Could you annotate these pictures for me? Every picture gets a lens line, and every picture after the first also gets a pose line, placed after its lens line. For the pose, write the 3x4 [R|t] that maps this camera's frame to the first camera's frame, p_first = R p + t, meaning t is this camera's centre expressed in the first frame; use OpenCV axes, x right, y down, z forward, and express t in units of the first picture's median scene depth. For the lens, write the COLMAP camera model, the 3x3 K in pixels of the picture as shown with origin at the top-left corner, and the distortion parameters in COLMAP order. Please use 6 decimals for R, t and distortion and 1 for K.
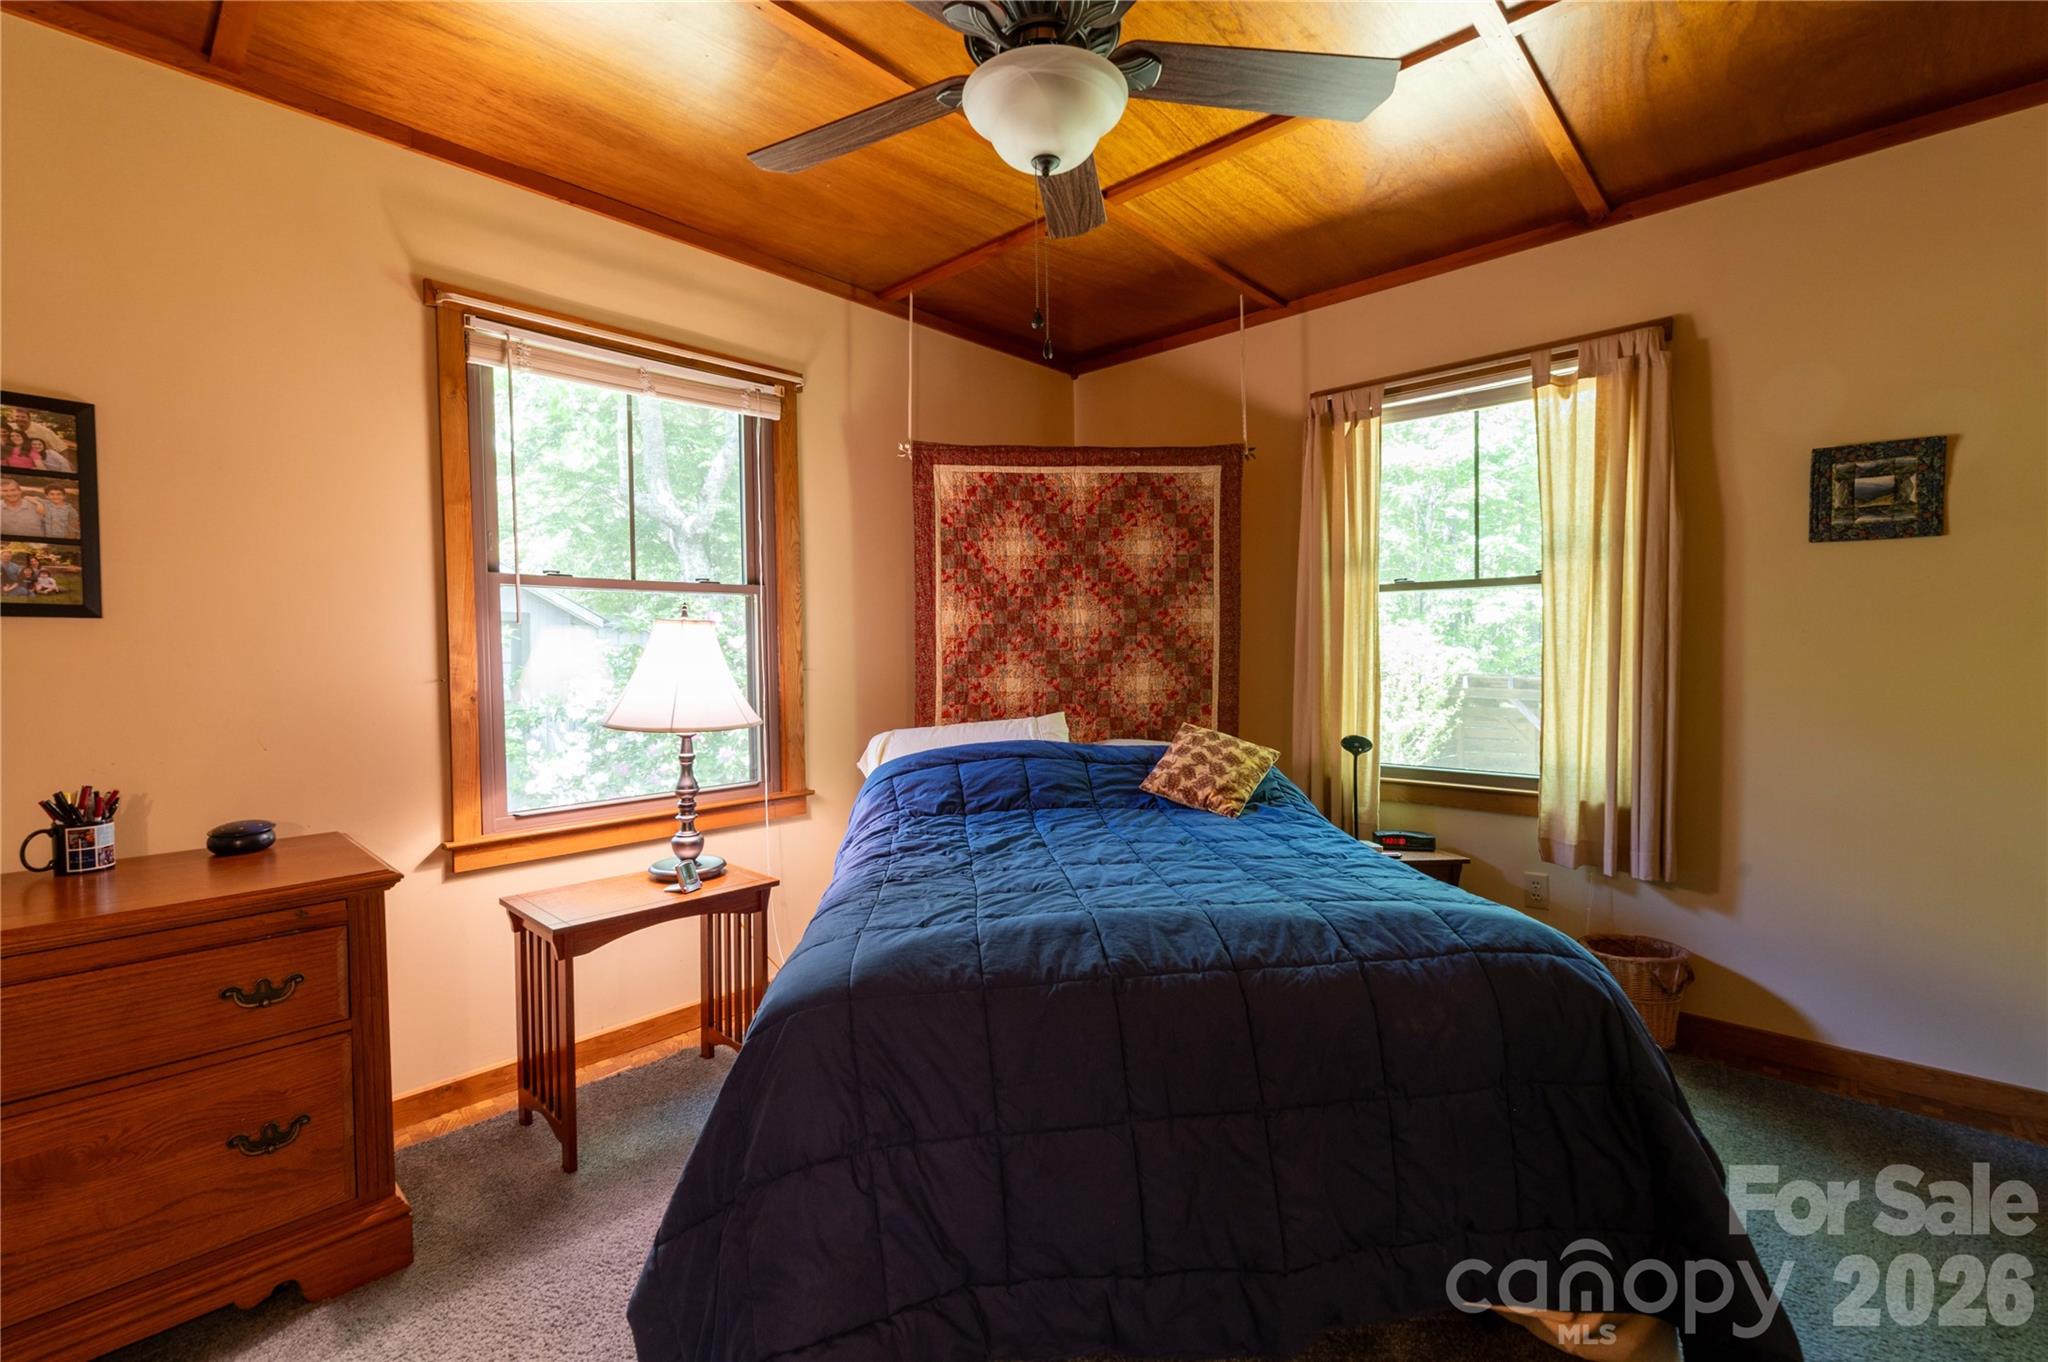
lens RADIAL K [[887.0, 0, 1024.0], [0, 887.0, 681.0], [0, 0, 1]] dist [0.000427, 0.000138]
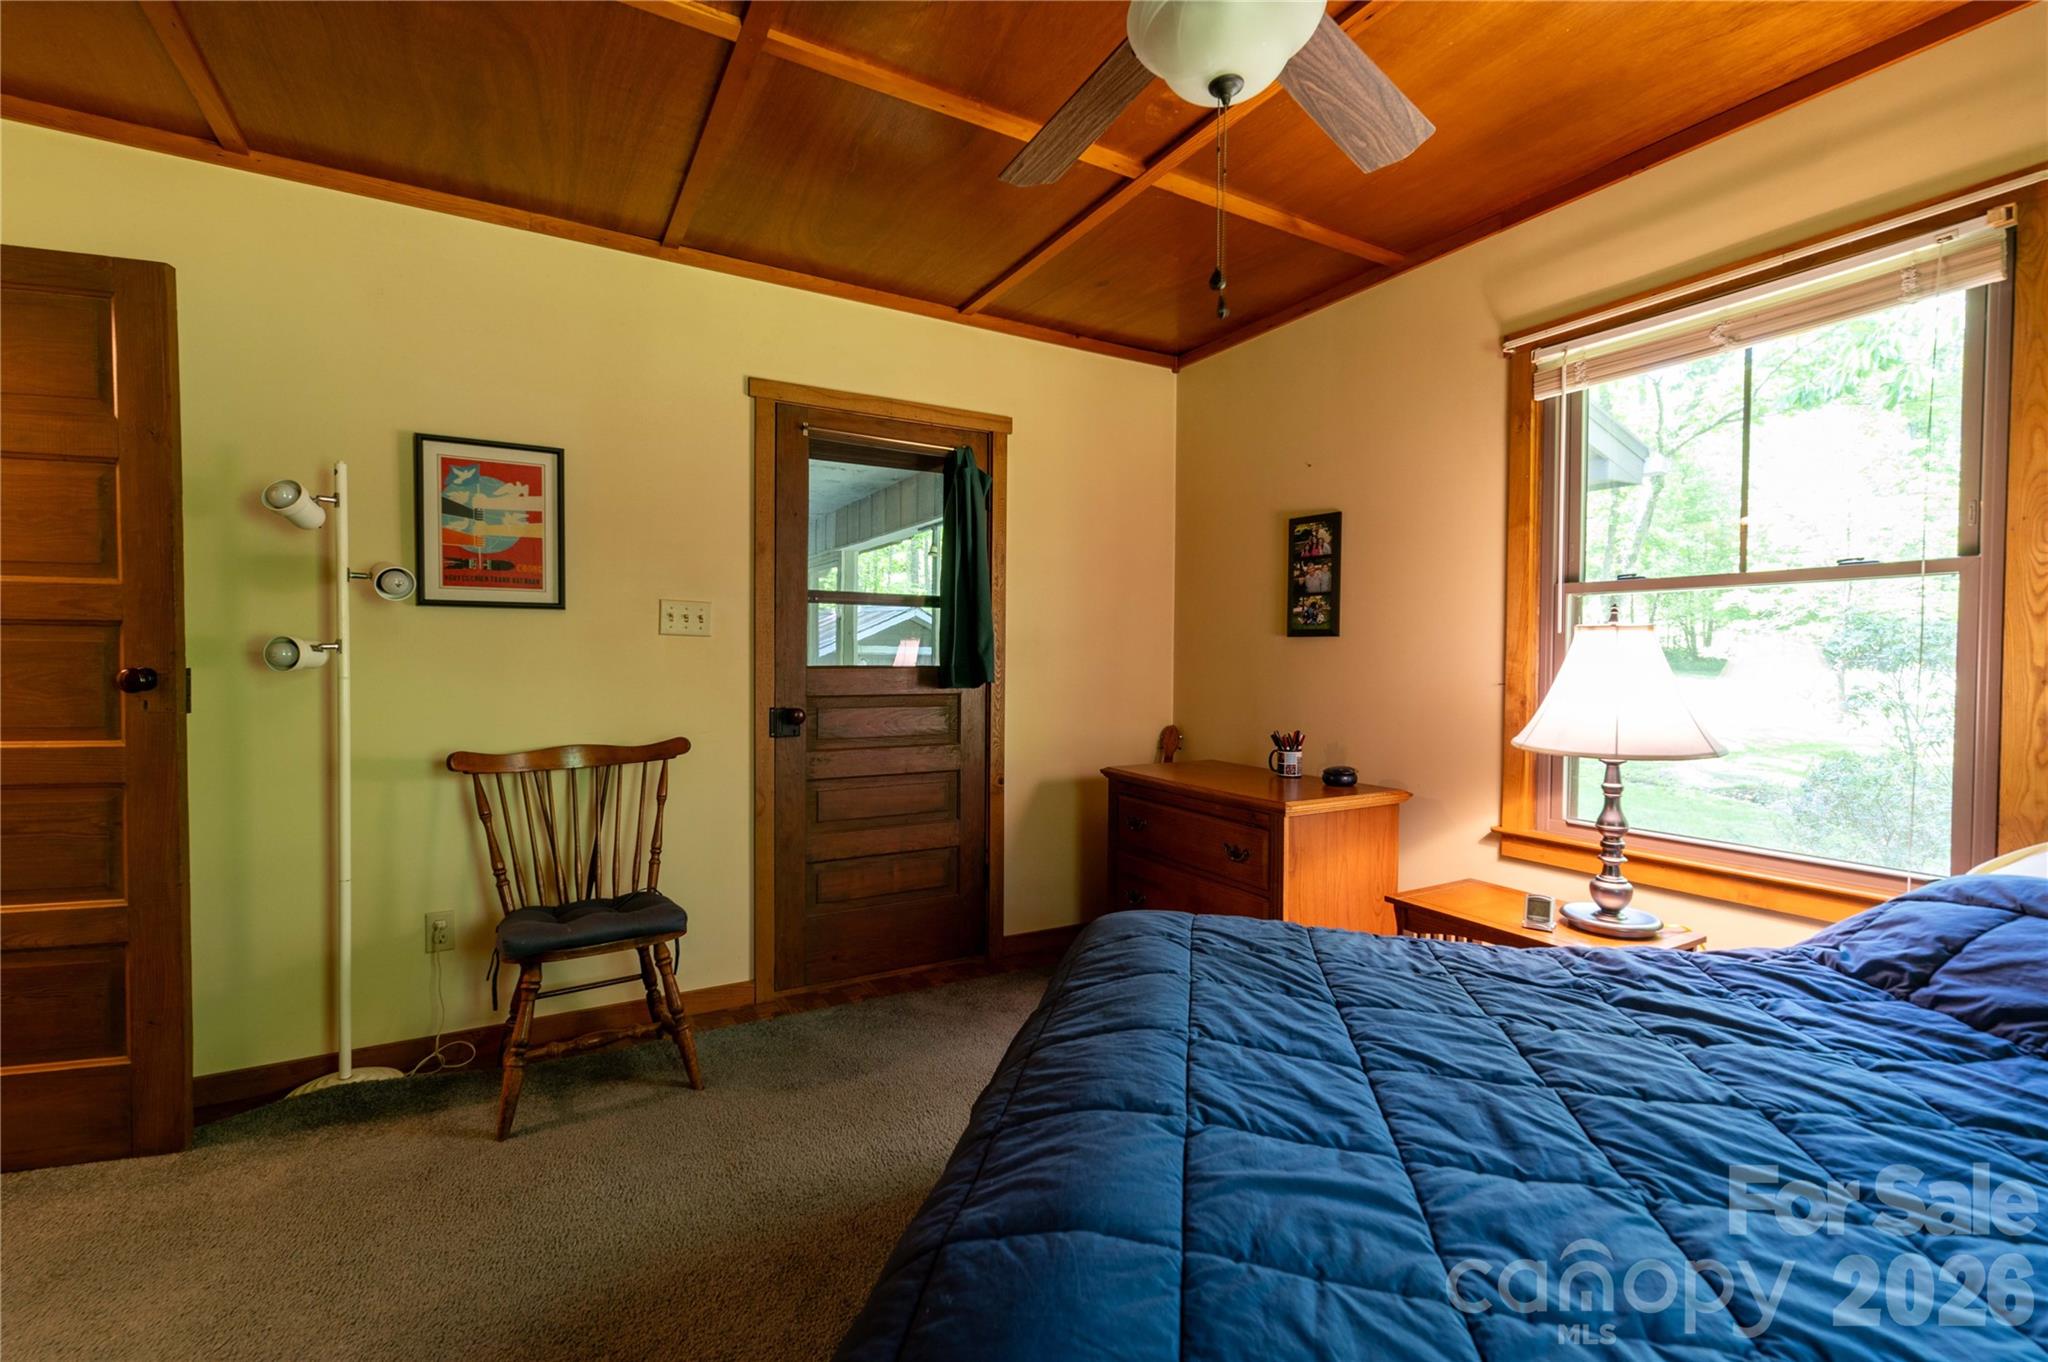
lens RADIAL K [[887.0, 0, 1024.0], [0, 887.0, 681.0], [0, 0, 1]] dist [0.000427, 0.000138]
pose [[-0.295761, 0.035177, -0.954614, 0.588371], [-0.037782, 0.998109, 0.048486, -0.035031], [0.954515, 0.050408, -0.293873, 0.713698]]
